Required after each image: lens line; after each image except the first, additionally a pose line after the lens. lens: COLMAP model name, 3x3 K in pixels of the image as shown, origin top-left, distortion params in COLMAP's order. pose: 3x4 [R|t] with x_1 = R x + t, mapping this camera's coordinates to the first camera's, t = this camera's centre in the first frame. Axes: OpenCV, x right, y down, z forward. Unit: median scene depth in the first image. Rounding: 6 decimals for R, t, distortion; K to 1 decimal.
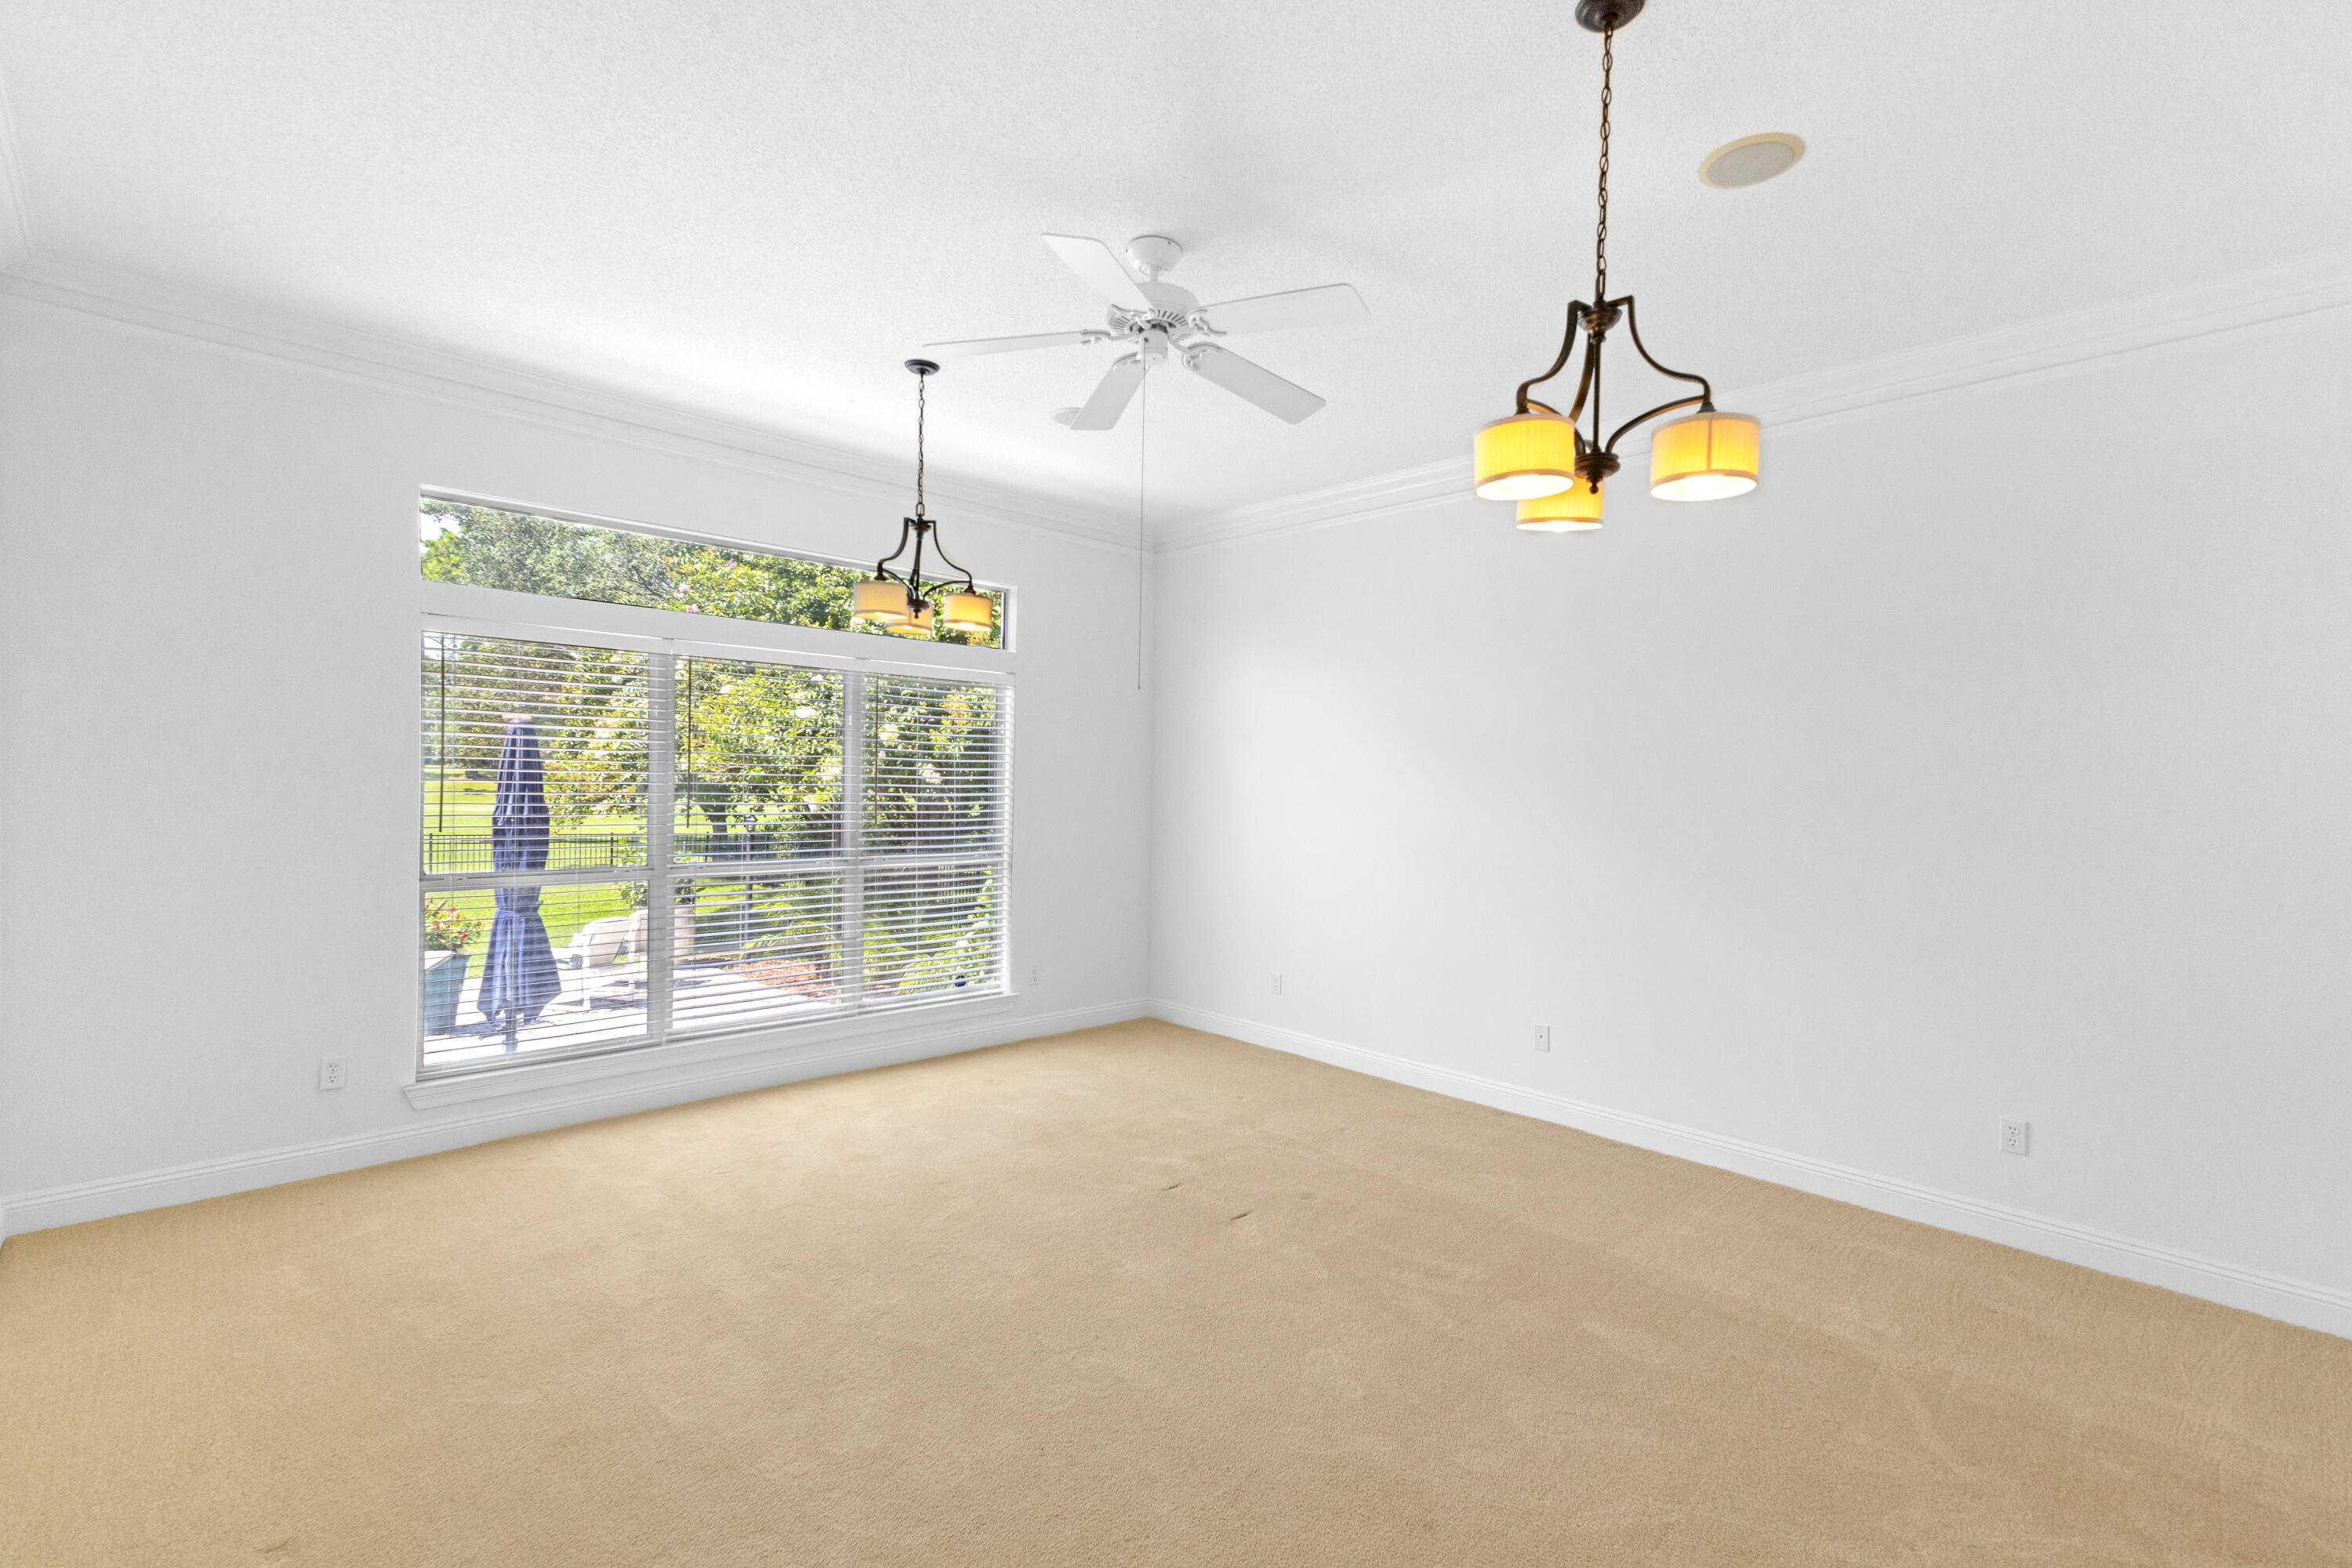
lens RADIAL K [[1075.5, 0, 1203.4], [0, 1075.5, 748.7], [0, 0, 1]] dist [0.010782, -0.000010]
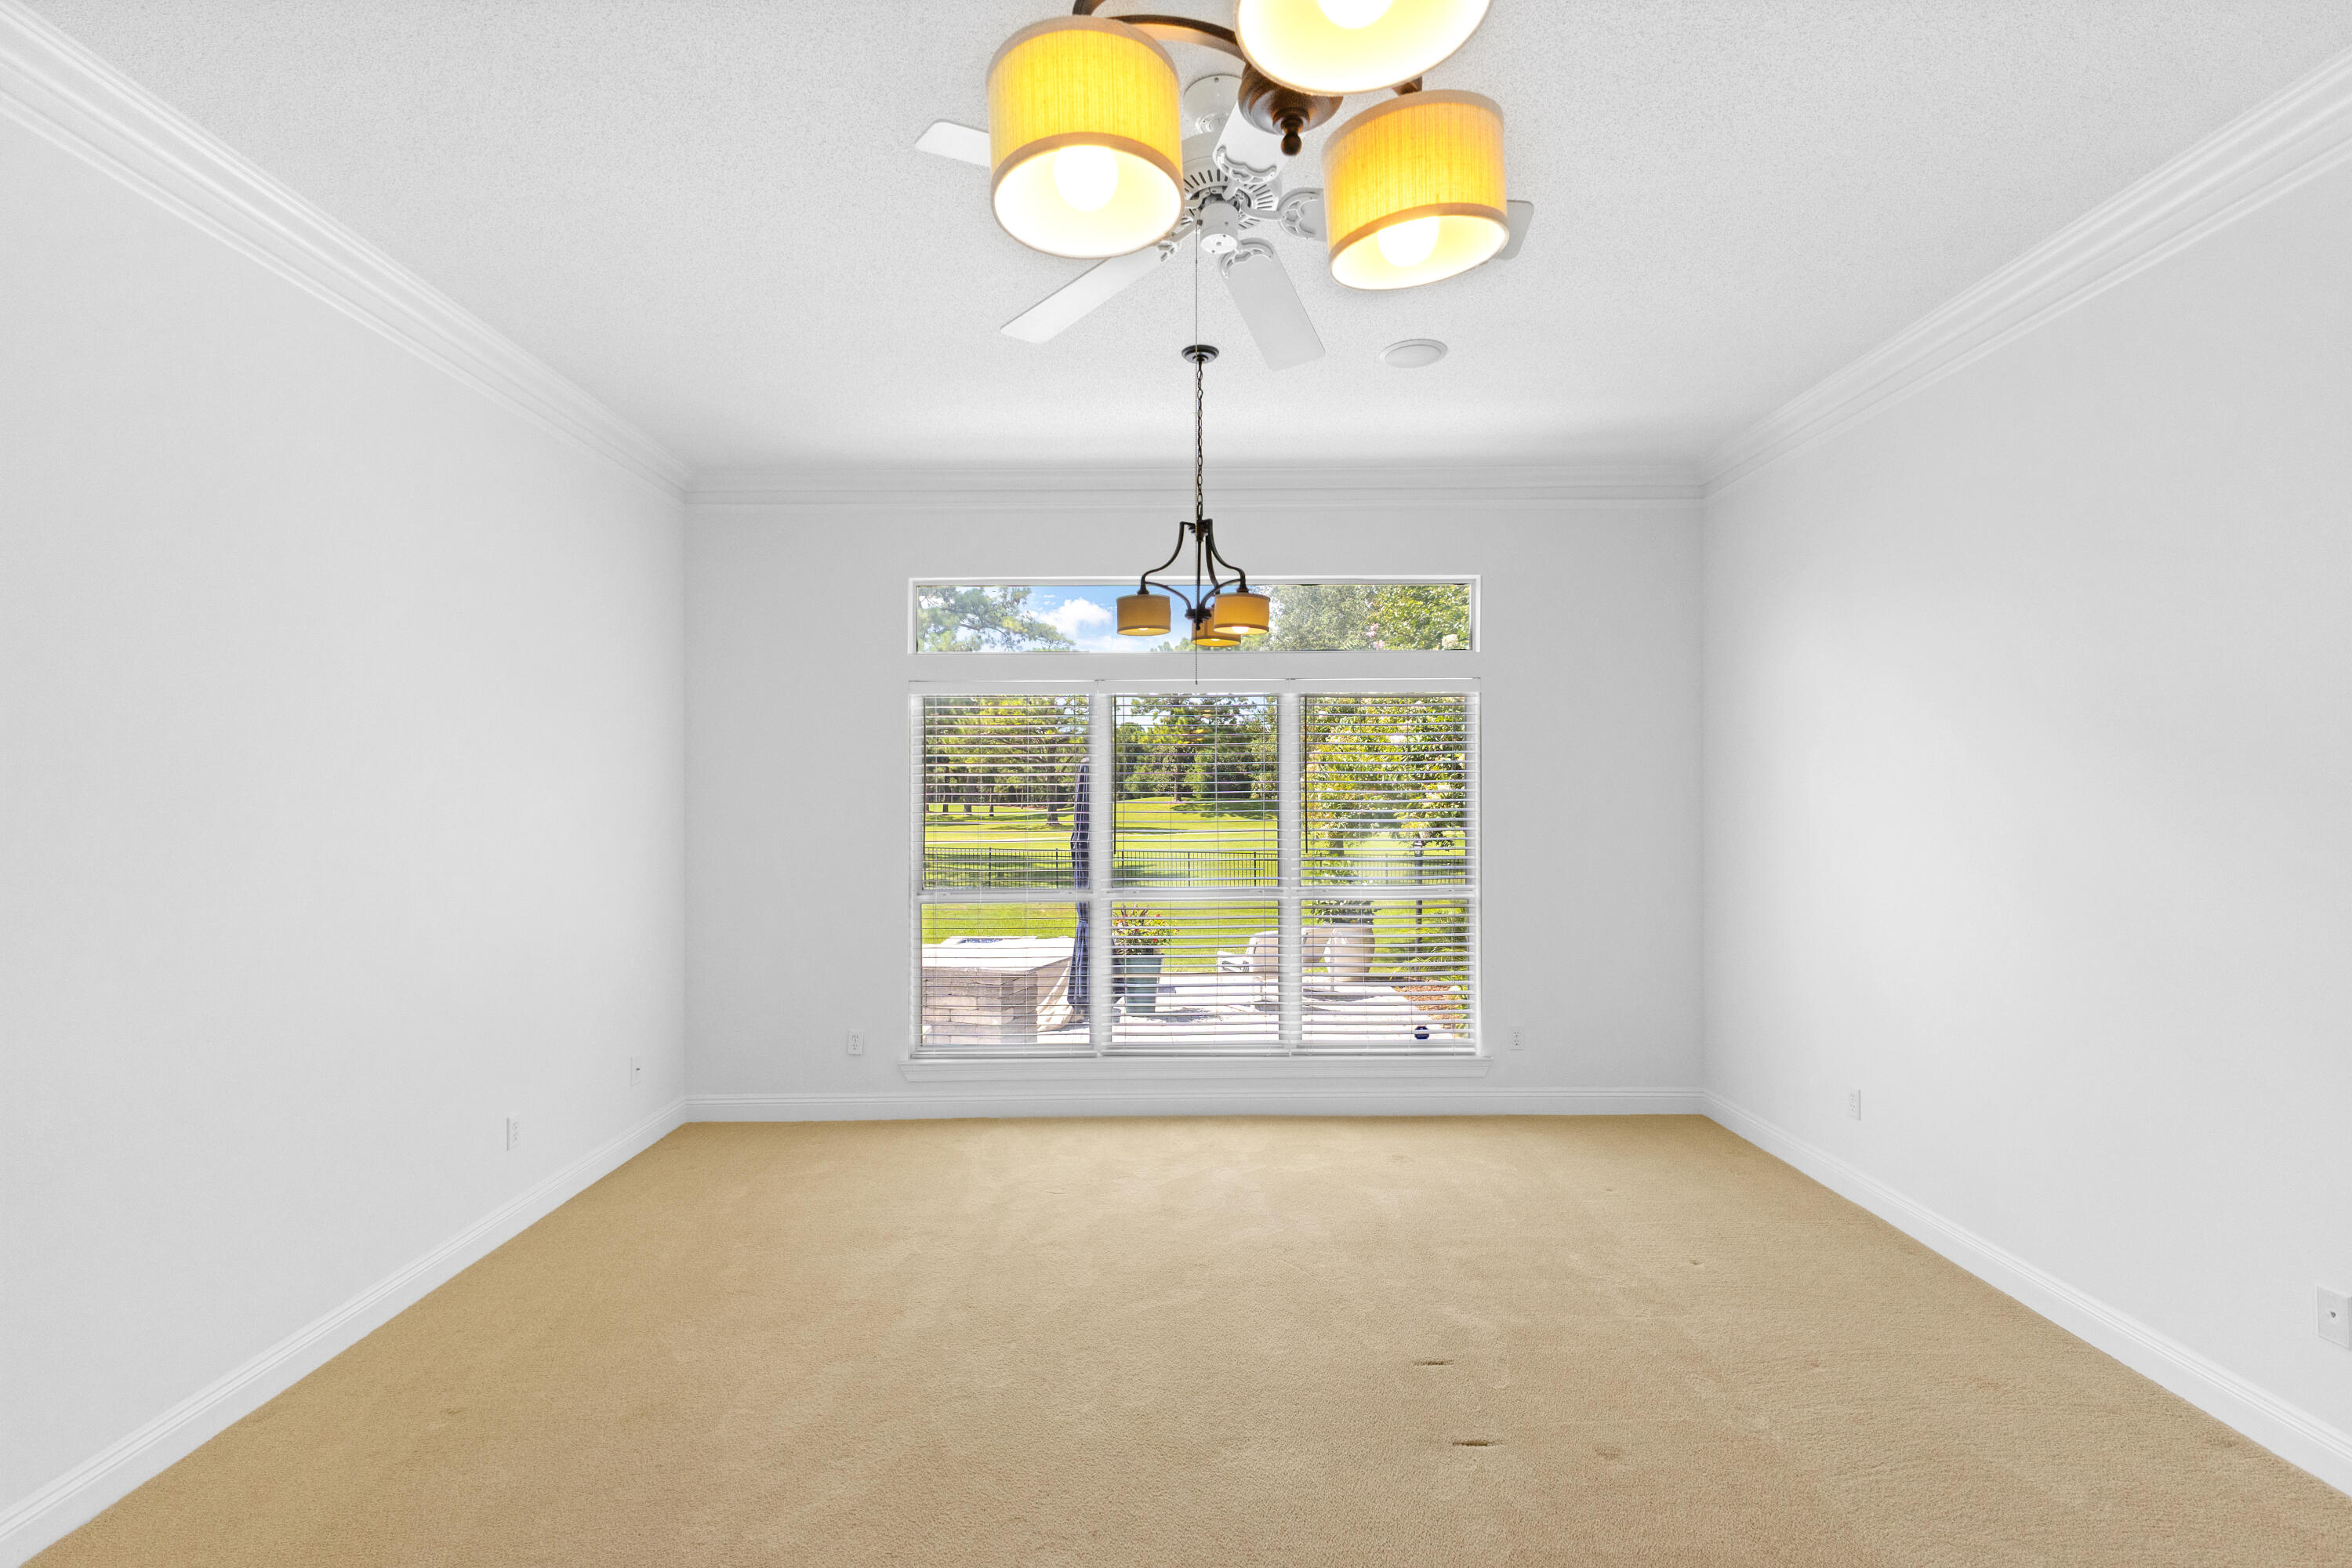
lens RADIAL K [[1047.6, 0, 1175.9], [0, 1047.6, 772.8], [0, 0, 1]] dist [0.011285, -0.000397]
pose [[0.714768, -0.040765, -0.698173, 0.330168], [0.039579, 0.999058, -0.017813, 0.014249], [0.698241, -0.014900, 0.715707, 0.347538]]
